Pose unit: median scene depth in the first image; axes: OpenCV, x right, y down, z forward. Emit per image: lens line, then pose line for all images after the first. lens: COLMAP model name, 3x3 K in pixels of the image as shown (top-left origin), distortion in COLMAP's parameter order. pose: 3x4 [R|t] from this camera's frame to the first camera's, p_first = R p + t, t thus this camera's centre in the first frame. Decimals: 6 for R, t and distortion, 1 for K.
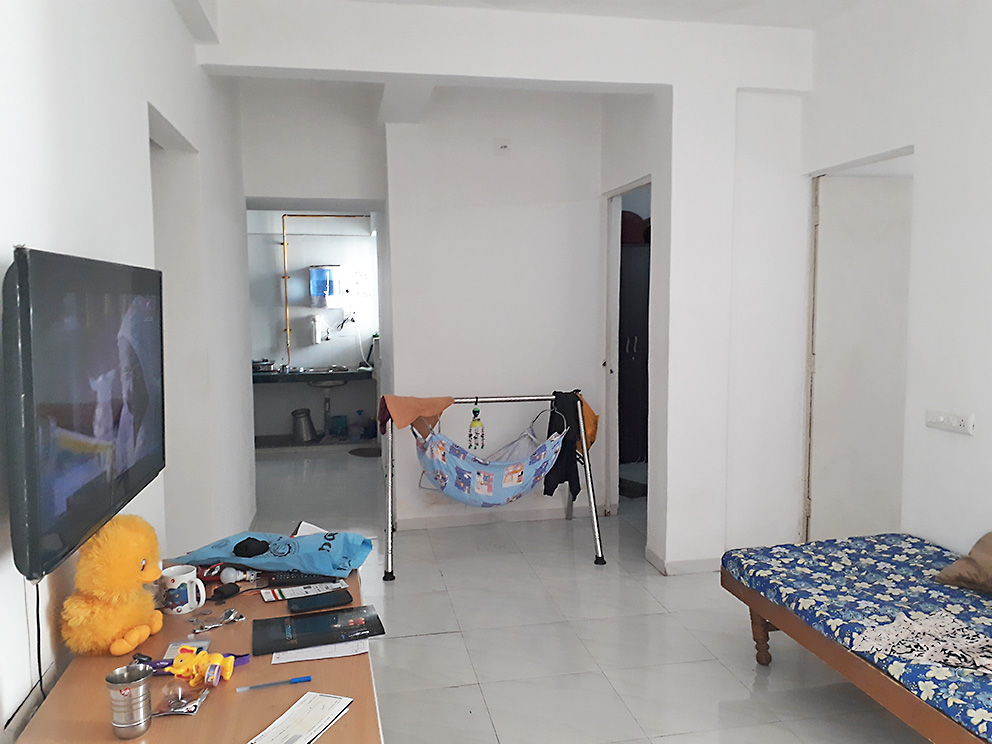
lens RADIAL K [[789.3, 0, 505.7], [0, 789.3, 368.0], [0, 0, 1]] dist [0.118507, -0.002011]
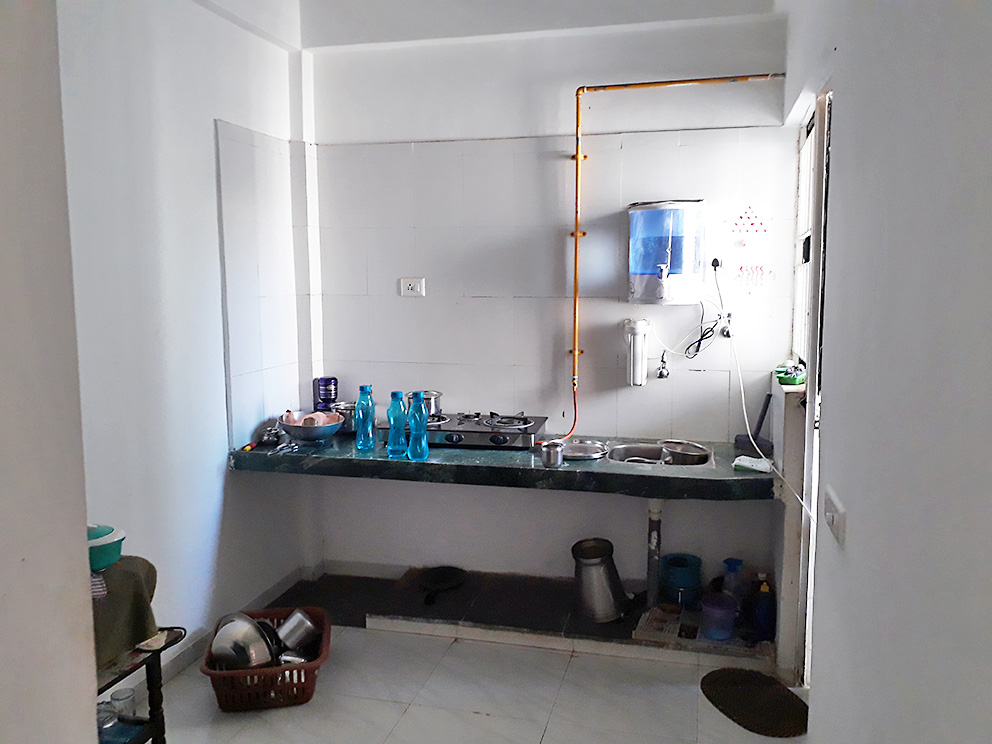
lens RADIAL K [[789.3, 0, 503.6], [0, 789.3, 375.6], [0, 0, 1]] dist [0.118507, -0.002011]
pose [[0.904678, 0.054575, -0.422585, -0.121553], [-0.036420, 0.998038, 0.050923, -0.055816], [0.424536, -0.030679, 0.904891, 0.580138]]
